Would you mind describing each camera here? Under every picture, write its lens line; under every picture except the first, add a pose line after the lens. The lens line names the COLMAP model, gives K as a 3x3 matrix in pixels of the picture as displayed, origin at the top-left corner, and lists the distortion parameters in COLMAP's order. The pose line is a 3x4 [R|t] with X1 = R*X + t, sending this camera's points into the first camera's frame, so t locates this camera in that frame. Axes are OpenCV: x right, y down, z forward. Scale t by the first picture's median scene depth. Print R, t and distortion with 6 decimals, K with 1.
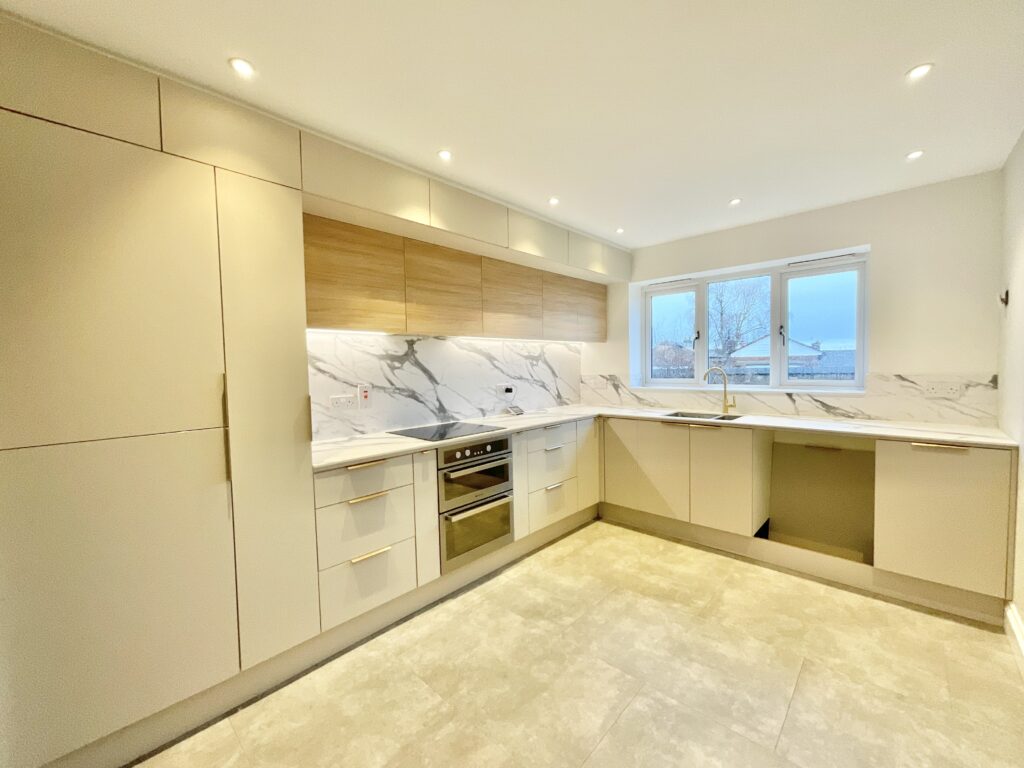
lens RADIAL K [[418.2, 0, 510.8], [0, 418.2, 383.1], [0, 0, 1]] dist [-0.002076, -0.000028]
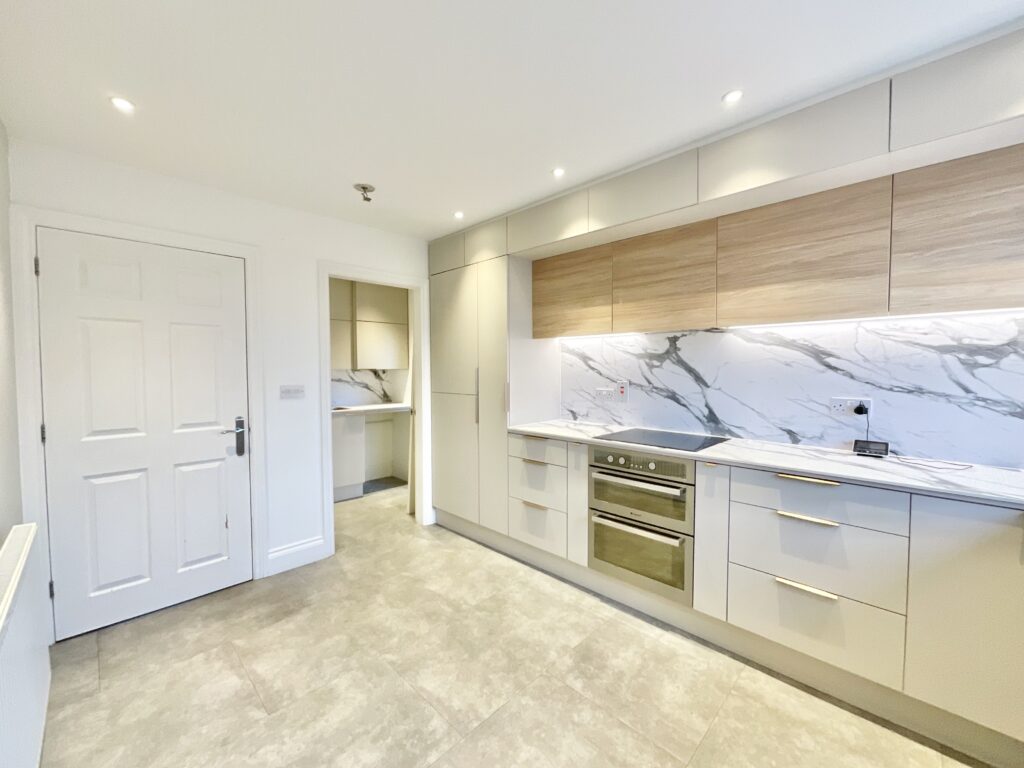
lens RADIAL K [[418.2, 0, 510.8], [0, 418.2, 383.1], [0, 0, 1]] dist [-0.002076, -0.000028]
pose [[-0.030012, 0.059820, -0.997758, 0.747085], [-0.036862, 0.997462, 0.060911, -0.046494], [0.998870, 0.038608, -0.027731, 0.717023]]
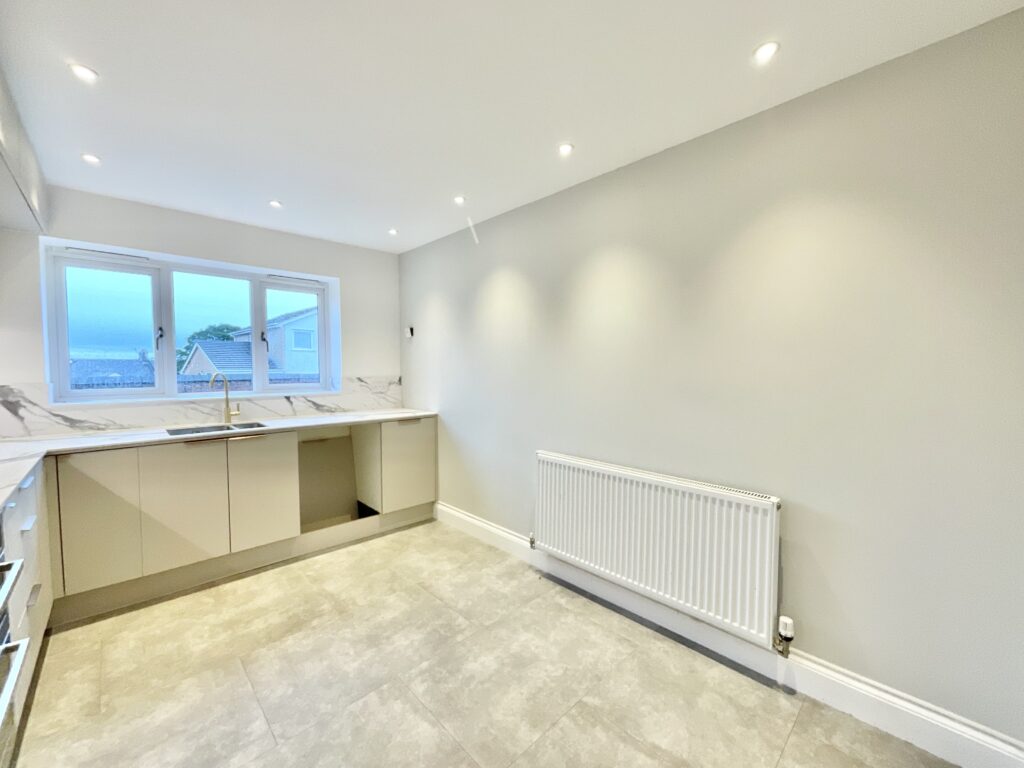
lens RADIAL K [[414.4, 0, 517.4], [0, 414.4, 385.0], [0, 0, 1]] dist [-0.001637, -0.000118]
pose [[0.040317, -0.027689, 0.998803, -0.436541], [0.042324, 0.998766, 0.025980, -0.008887], [-0.998290, 0.041226, 0.041439, 0.415978]]
